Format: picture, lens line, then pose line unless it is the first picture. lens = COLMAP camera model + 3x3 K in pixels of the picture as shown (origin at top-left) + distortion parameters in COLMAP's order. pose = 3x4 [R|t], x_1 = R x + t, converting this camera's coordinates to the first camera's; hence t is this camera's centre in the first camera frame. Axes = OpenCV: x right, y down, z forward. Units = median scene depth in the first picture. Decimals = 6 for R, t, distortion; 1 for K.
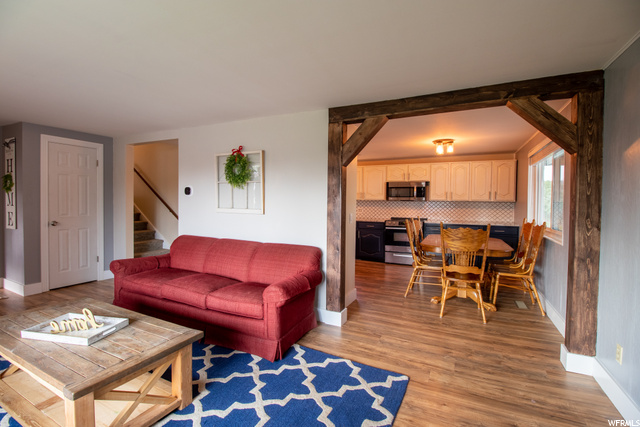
lens RADIAL K [[297.5, 0, 314.1], [0, 297.5, 211.7], [0, 0, 1]] dist [-0.002434, -0.001508]
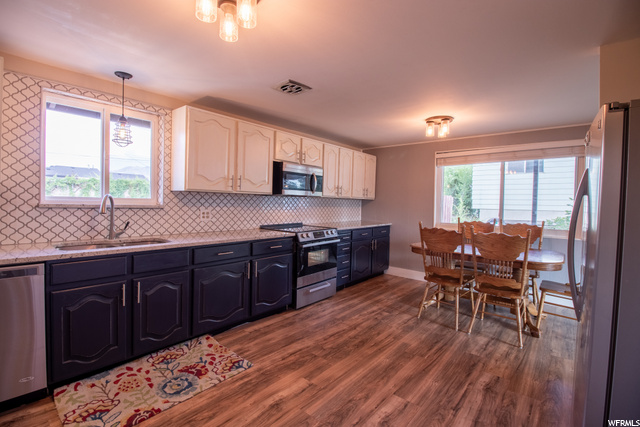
lens RADIAL K [[297.5, 0, 316.7], [0, 297.5, 210.6], [0, 0, 1]] dist [-0.002434, -0.001508]
pose [[0.241578, -0.035342, 0.969738, -0.279004], [0.016319, 0.999343, 0.032355, -0.027192], [-0.970244, 0.008009, 0.241996, 0.847610]]
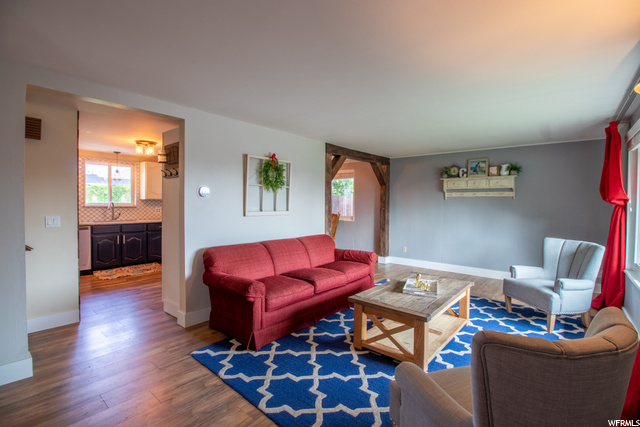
lens RADIAL K [[297.5, 0, 319.0], [0, 297.5, 210.1], [0, 0, 1]] dist [-0.002434, -0.001508]
pose [[0.232652, -0.037469, 0.971838, -0.735763], [0.028332, 0.999095, 0.031738, -0.024830], [-0.972147, 0.020150, 0.233503, 0.341557]]
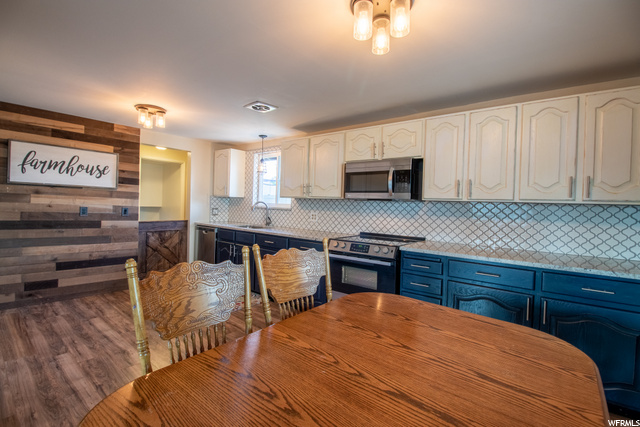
lens RADIAL K [[297.5, 0, 317.7], [0, 297.5, 209.3], [0, 0, 1]] dist [-0.002434, -0.001508]
pose [[0.974374, 0.018547, -0.224167, 0.335715], [-0.022875, 0.999598, -0.016727, -0.011465], [0.223767, 0.021426, 0.974407, 0.520306]]
